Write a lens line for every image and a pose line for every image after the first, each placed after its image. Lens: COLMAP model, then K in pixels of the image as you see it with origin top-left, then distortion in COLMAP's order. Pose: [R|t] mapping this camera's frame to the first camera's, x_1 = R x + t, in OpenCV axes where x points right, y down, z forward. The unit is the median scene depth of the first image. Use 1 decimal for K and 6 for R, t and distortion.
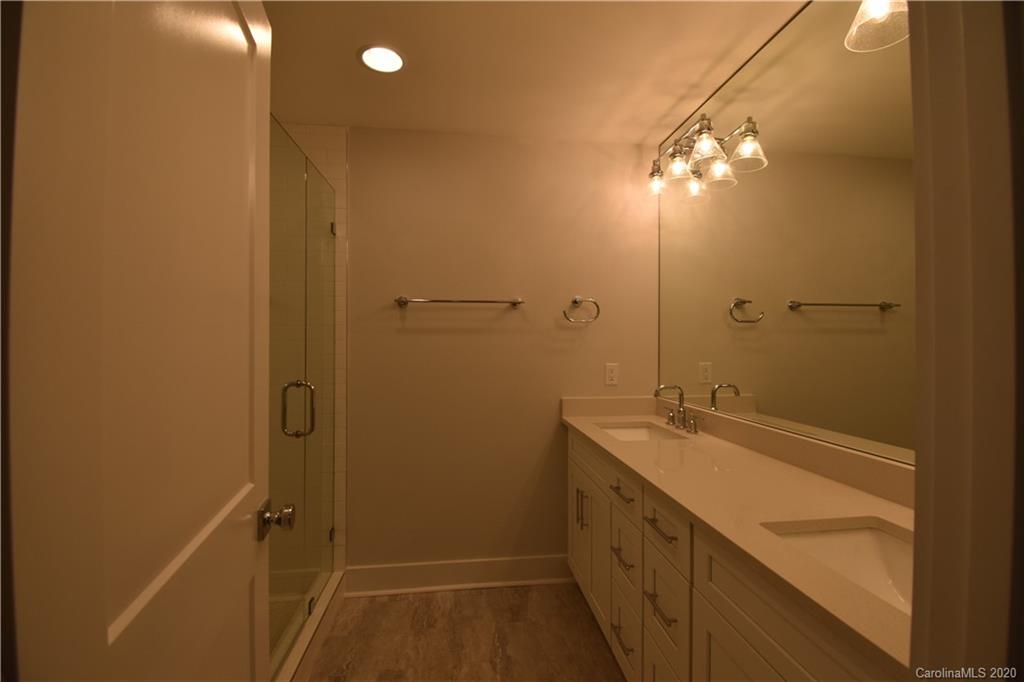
lens RADIAL K [[449.7, 0, 514.4], [0, 449.7, 338.7], [0, 0, 1]] dist [0.018155, -0.023720]
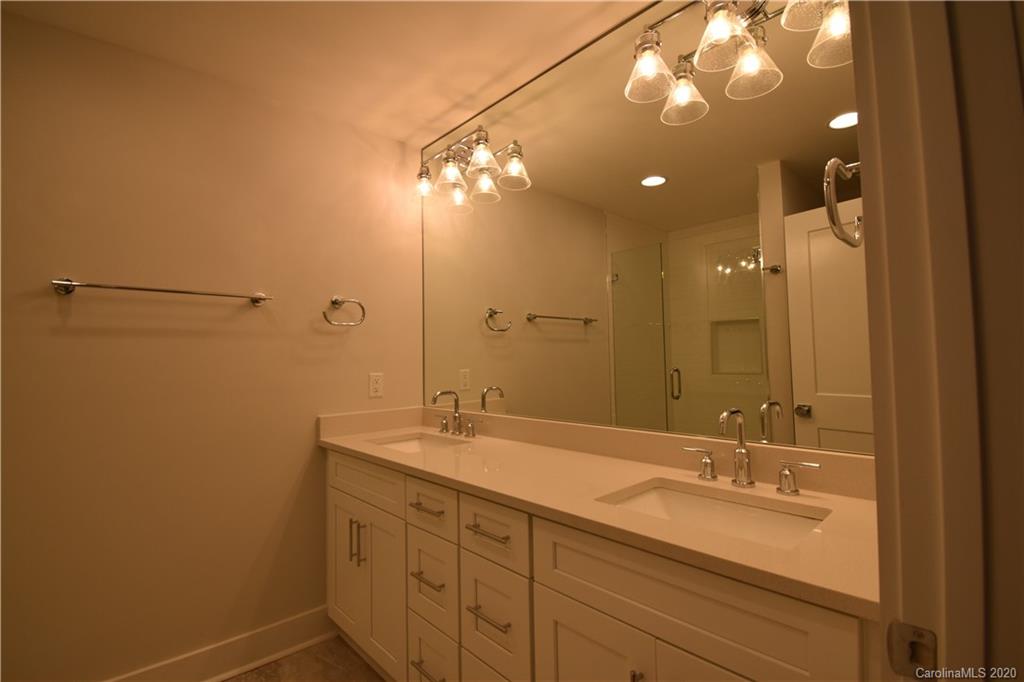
lens RADIAL K [[464.0, 0, 516.0], [0, 464.0, 338.9], [0, 0, 1]] dist [0.018346, -0.026747]
pose [[0.808456, 0.010637, 0.588461, -0.123999], [0.015174, 0.999128, -0.038908, 0.031572], [-0.588361, 0.040385, 0.807589, 0.094556]]
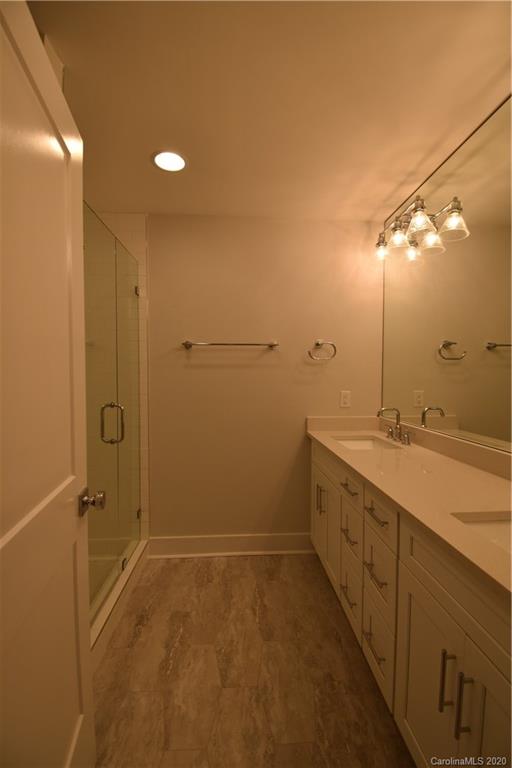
lens RADIAL K [[337.2, 0, 256.9], [0, 337.2, 384.8], [0, 0, 1]] dist [0.018155, -0.023720]
pose [[0.998207, 0.001870, -0.059826, 0.019818], [0.000279, 0.999356, 0.035882, 0.001061], [0.059854, -0.035834, 0.997564, 0.001027]]
